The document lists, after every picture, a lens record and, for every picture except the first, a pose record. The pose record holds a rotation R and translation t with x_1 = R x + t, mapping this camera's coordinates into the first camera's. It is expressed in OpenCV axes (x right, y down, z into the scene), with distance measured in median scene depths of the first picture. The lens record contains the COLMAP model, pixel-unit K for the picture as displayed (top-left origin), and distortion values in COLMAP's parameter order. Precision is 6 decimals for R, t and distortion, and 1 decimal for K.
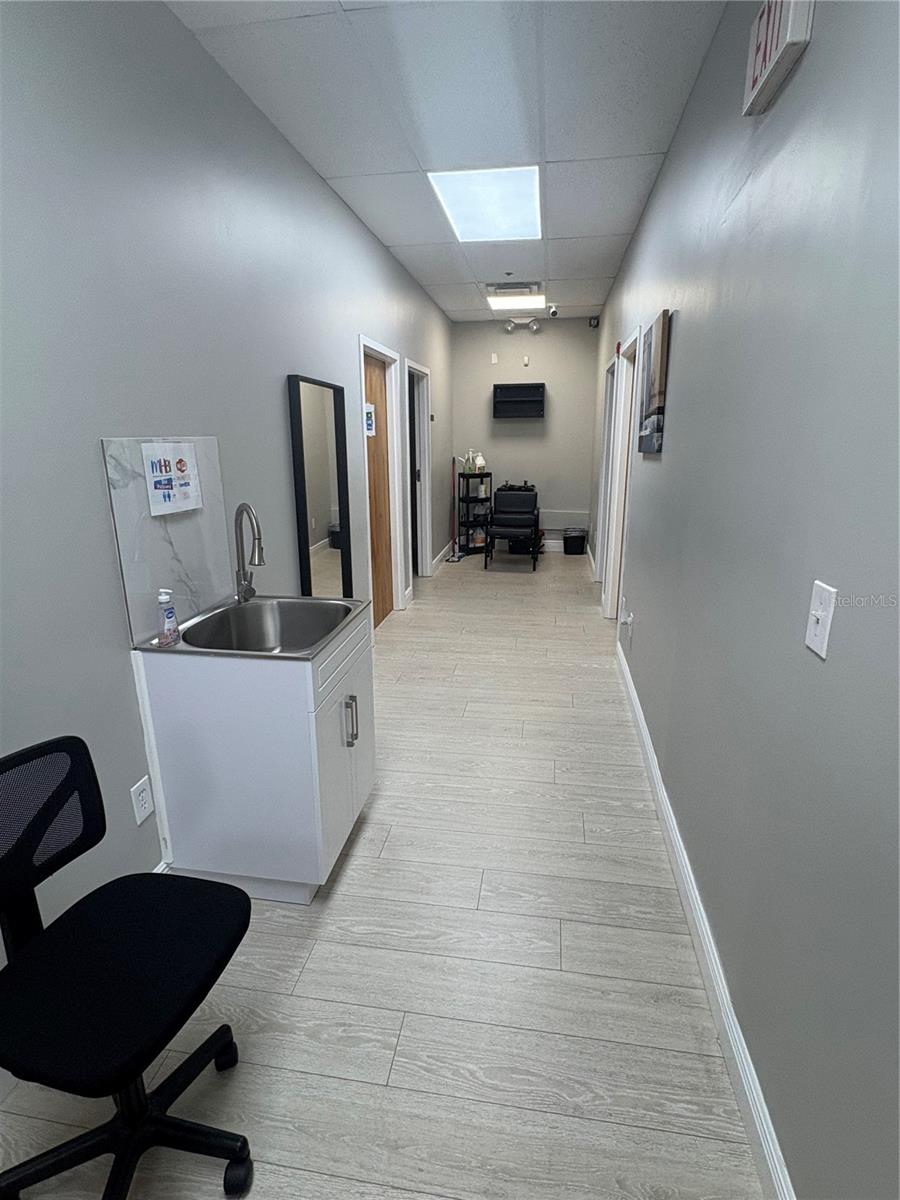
lens RADIAL K [[604.6, 0, 450.0], [0, 604.6, 600.0], [0, 0, 1]] dist [-0.011550, 0.002249]
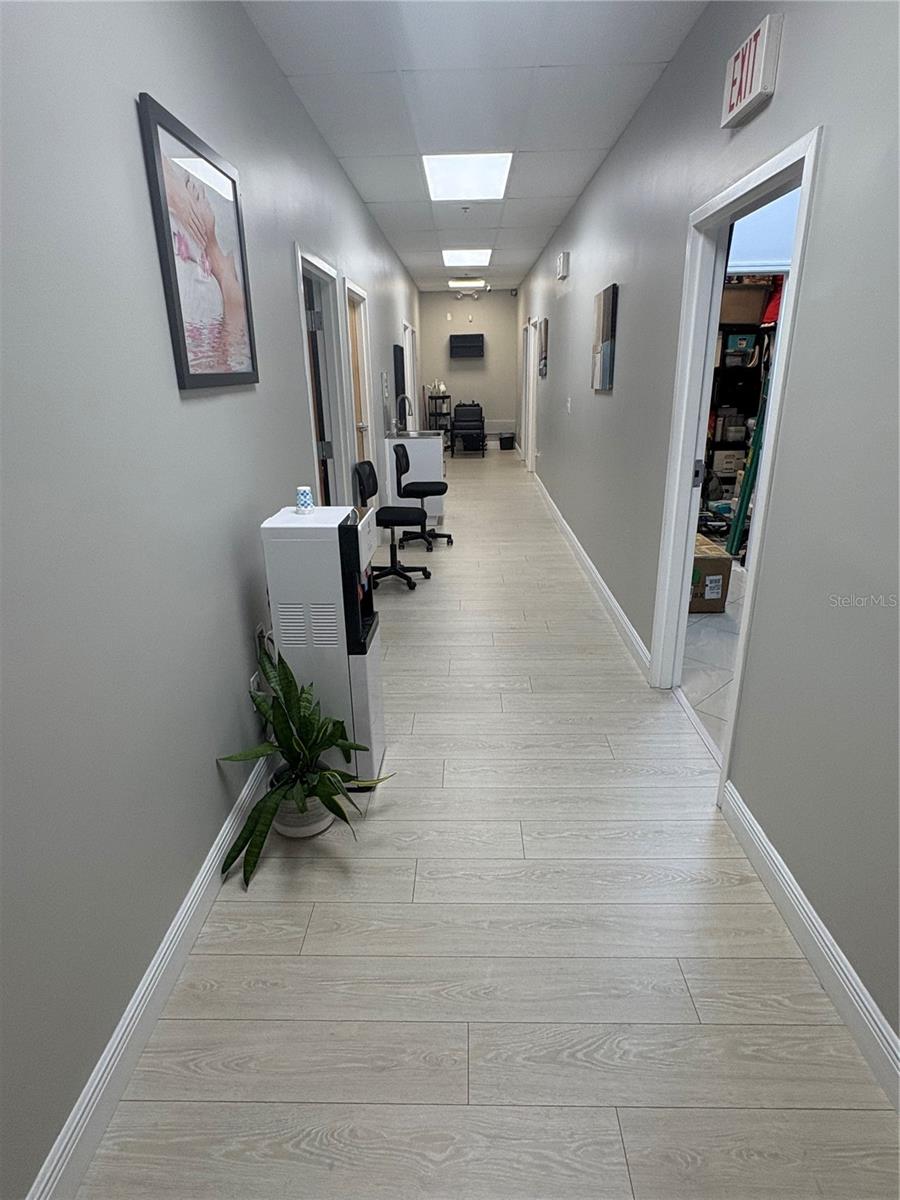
lens RADIAL K [[662.8, 0, 450.0], [0, 662.8, 600.0], [0, 0, 1]] dist [0.000202, -0.000404]
pose [[0.990512, -0.055157, 0.125872, -0.168594], [0.046651, 0.996487, 0.069557, 0.180896], [-0.129266, -0.063025, 0.989605, -0.657613]]
